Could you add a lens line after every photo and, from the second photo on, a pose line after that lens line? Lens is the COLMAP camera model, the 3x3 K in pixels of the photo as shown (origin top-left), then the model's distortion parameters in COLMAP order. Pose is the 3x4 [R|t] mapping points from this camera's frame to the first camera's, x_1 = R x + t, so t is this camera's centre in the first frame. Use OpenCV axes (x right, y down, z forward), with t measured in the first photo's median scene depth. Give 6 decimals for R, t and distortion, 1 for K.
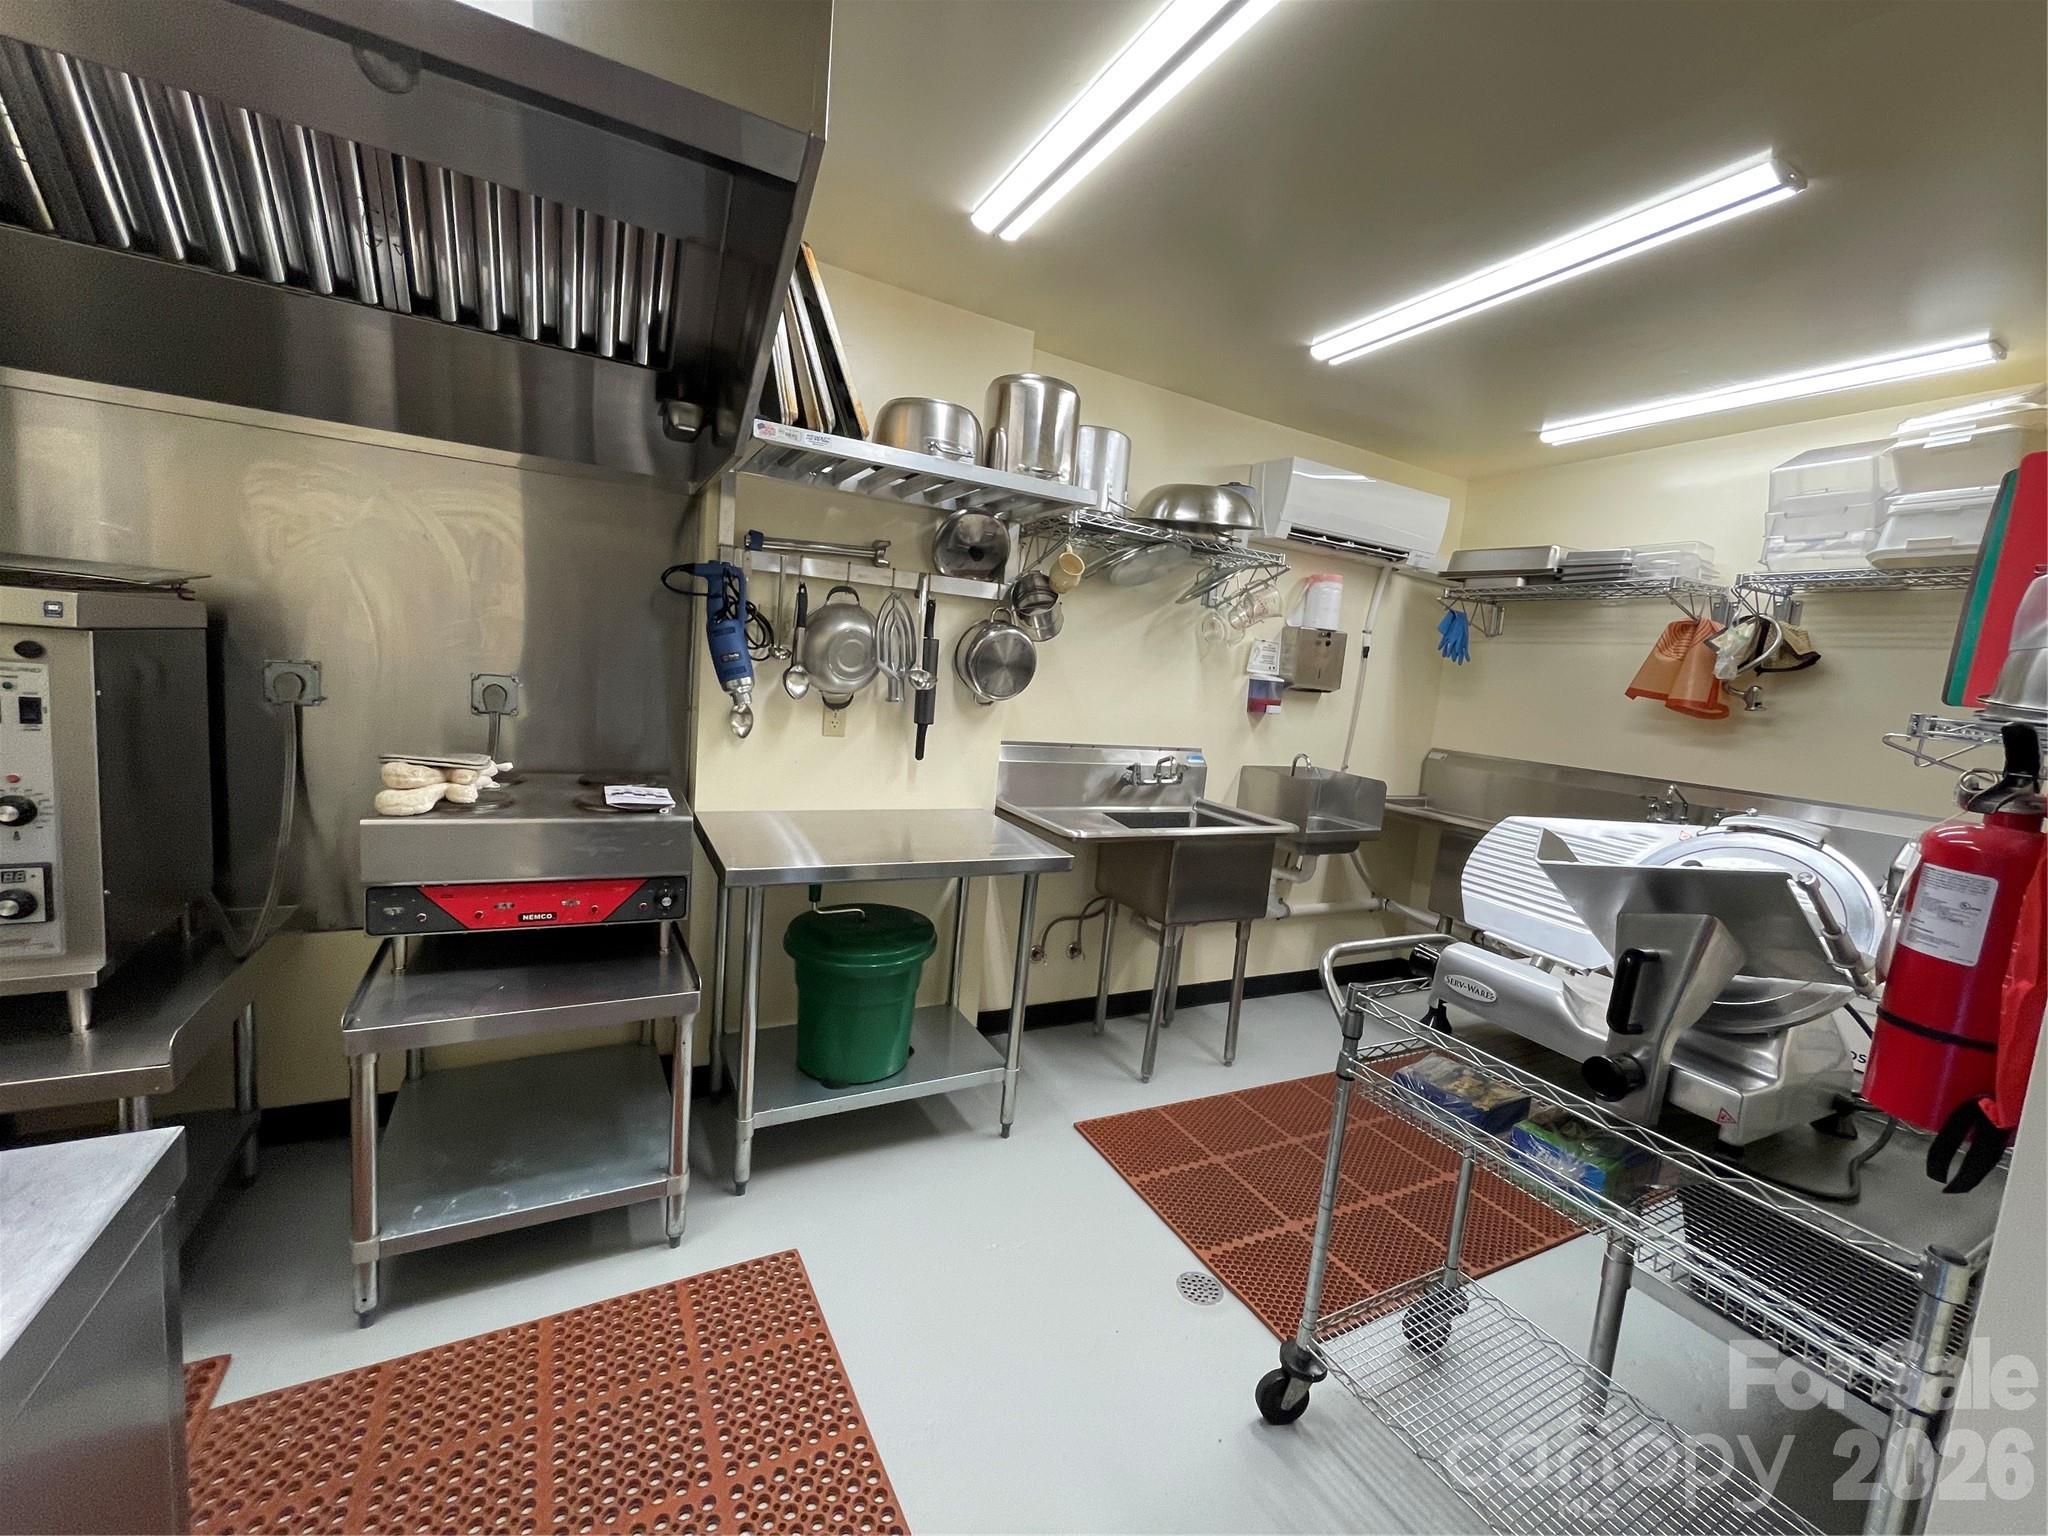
lens RADIAL K [[832.7, 0, 1028.5], [0, 832.7, 766.7], [0, 0, 1]] dist [-0.005502, -0.000178]
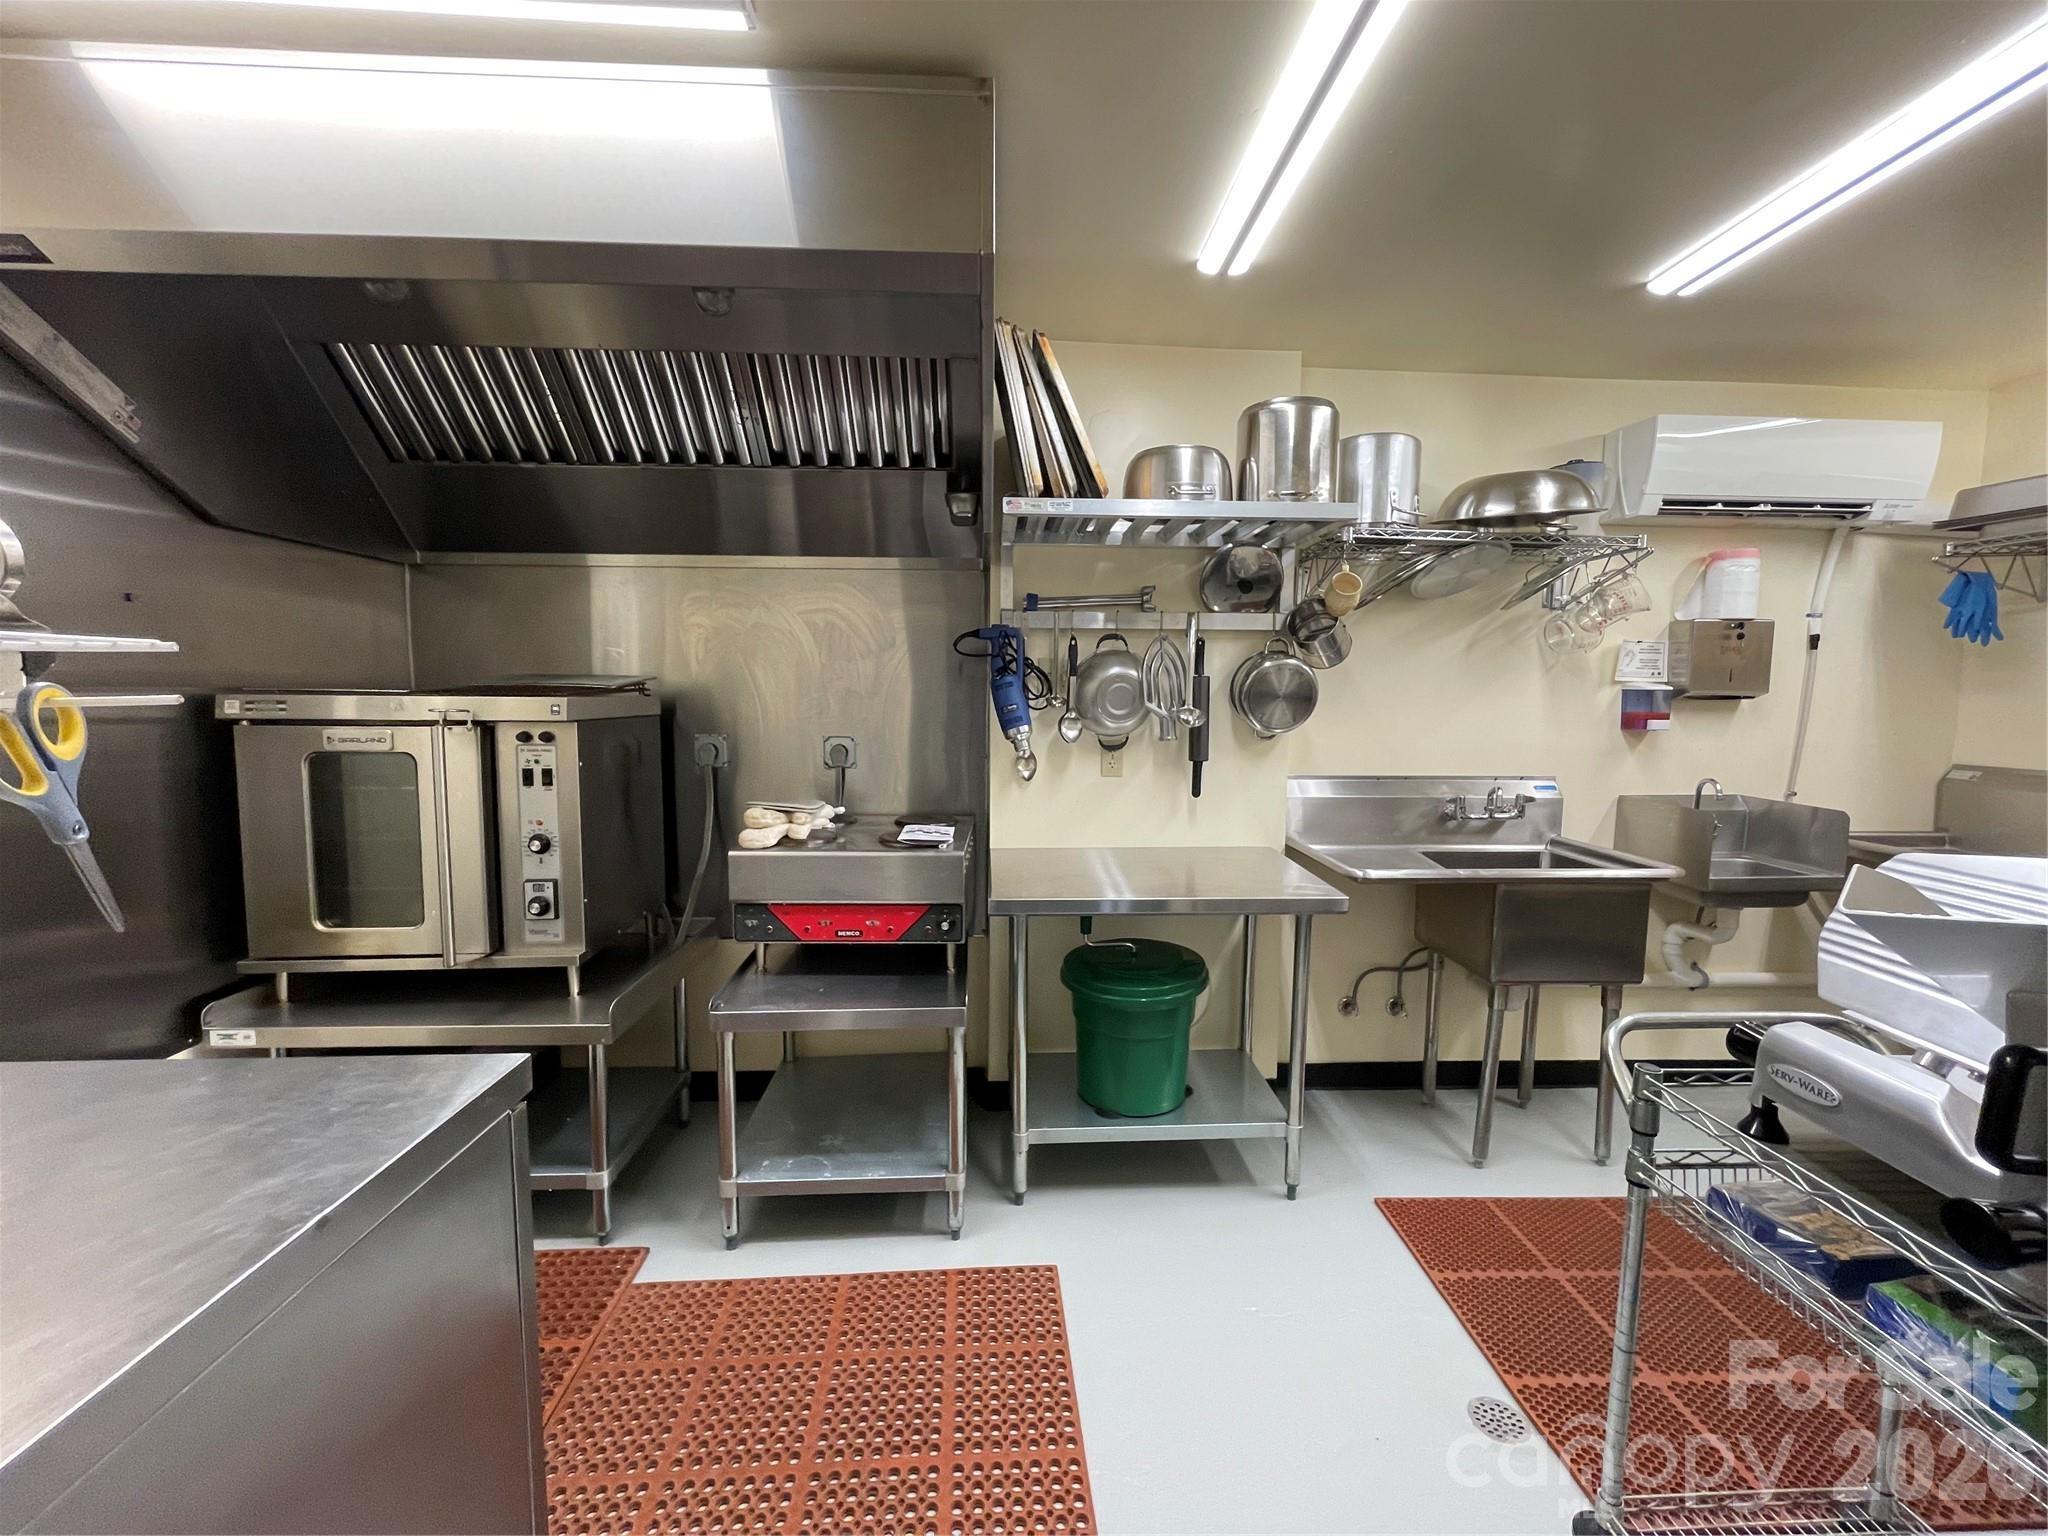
lens RADIAL K [[832.7, 0, 1026.9], [0, 832.7, 765.6], [0, 0, 1]] dist [-0.005502, -0.000178]
pose [[0.896895, -0.041064, -0.440333, 0.148413], [0.018457, 0.998288, -0.055503, 0.006607], [0.441859, 0.041653, 0.896117, 0.014015]]
